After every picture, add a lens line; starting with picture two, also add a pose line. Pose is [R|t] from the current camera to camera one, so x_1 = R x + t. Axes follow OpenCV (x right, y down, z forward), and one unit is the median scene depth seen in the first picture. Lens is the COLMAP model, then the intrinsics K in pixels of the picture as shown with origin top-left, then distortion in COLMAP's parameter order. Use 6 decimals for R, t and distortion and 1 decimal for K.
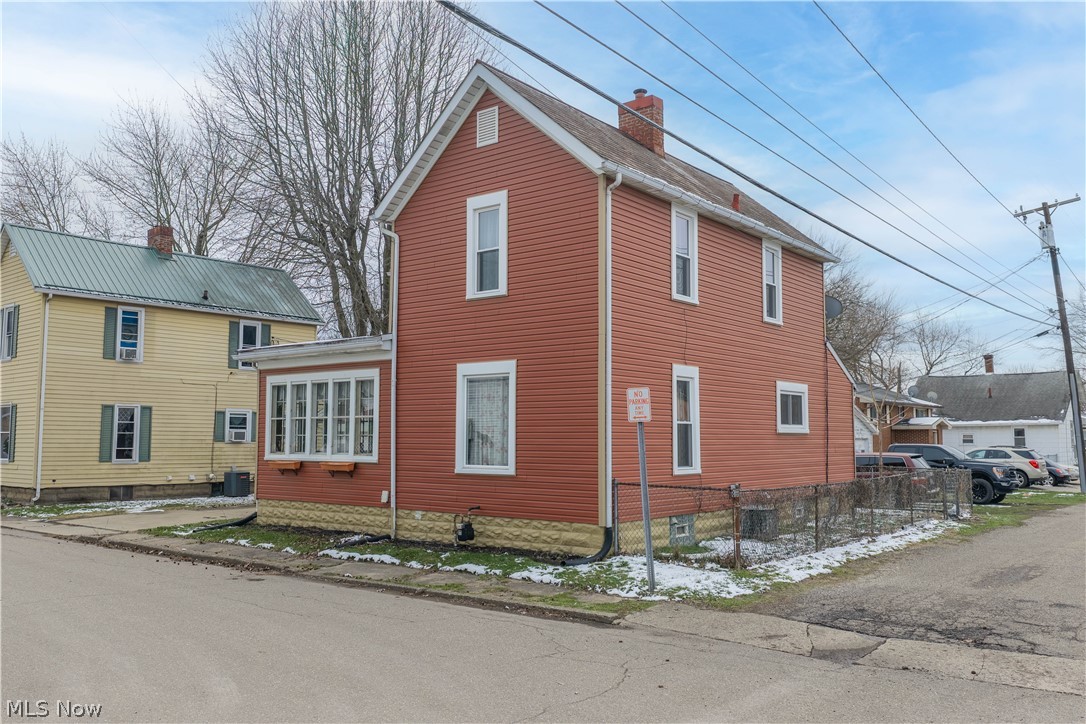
lens RADIAL K [[893.0, 0, 548.5], [0, 893.0, 364.2], [0, 0, 1]] dist [0.015855, -0.010183]
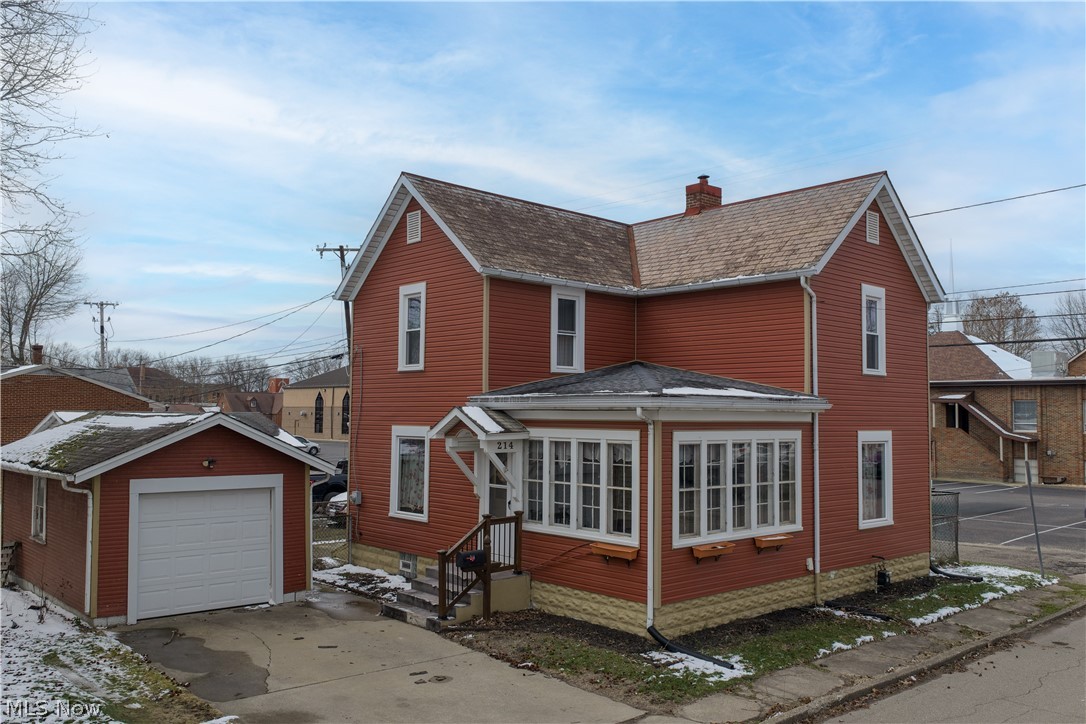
lens RADIAL K [[893.0, 0, 546.4], [0, 893.0, 362.9], [0, 0, 1]] dist [0.015855, -0.010183]
pose [[0.162918, 0.057603, 0.984957, -1.264232], [-0.091749, 0.994853, -0.043006, -0.001121], [-0.982364, -0.083363, 0.167365, 1.196910]]
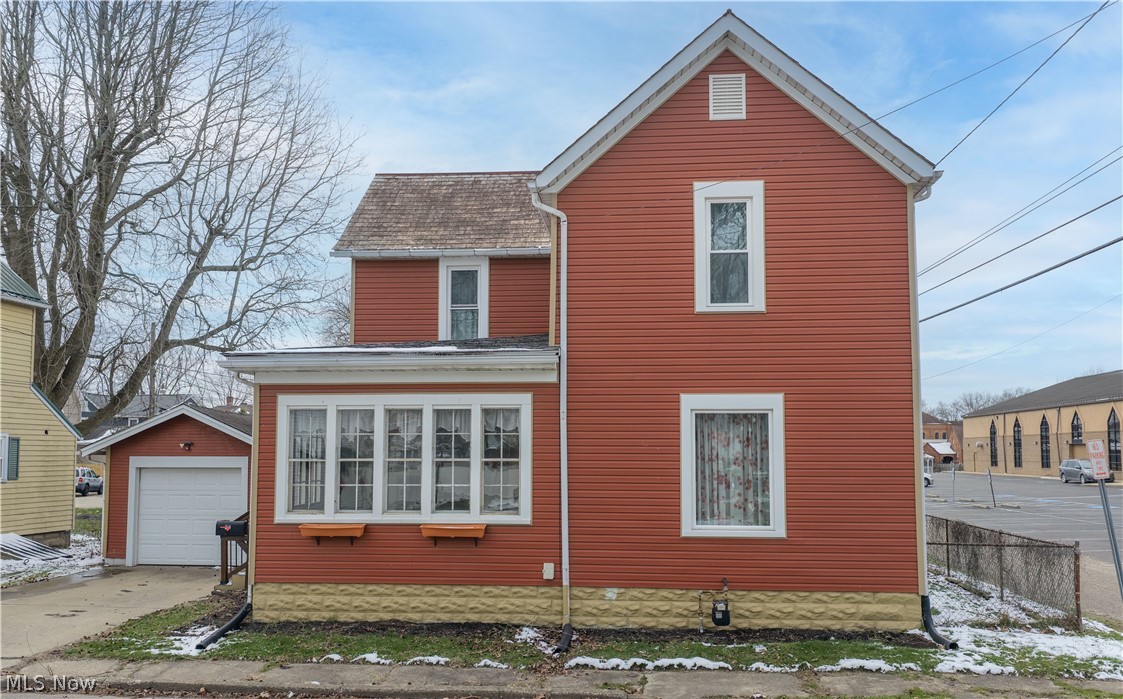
lens RADIAL K [[936.4, 0, 561.4], [0, 936.4, 375.0], [0, 0, 1]] dist [0.013180, -0.005643]
pose [[0.837376, 0.044193, 0.544838, -0.627982], [-0.044469, 0.998930, -0.012680, -0.002026], [-0.544815, -0.013611, 0.838446, 0.376407]]
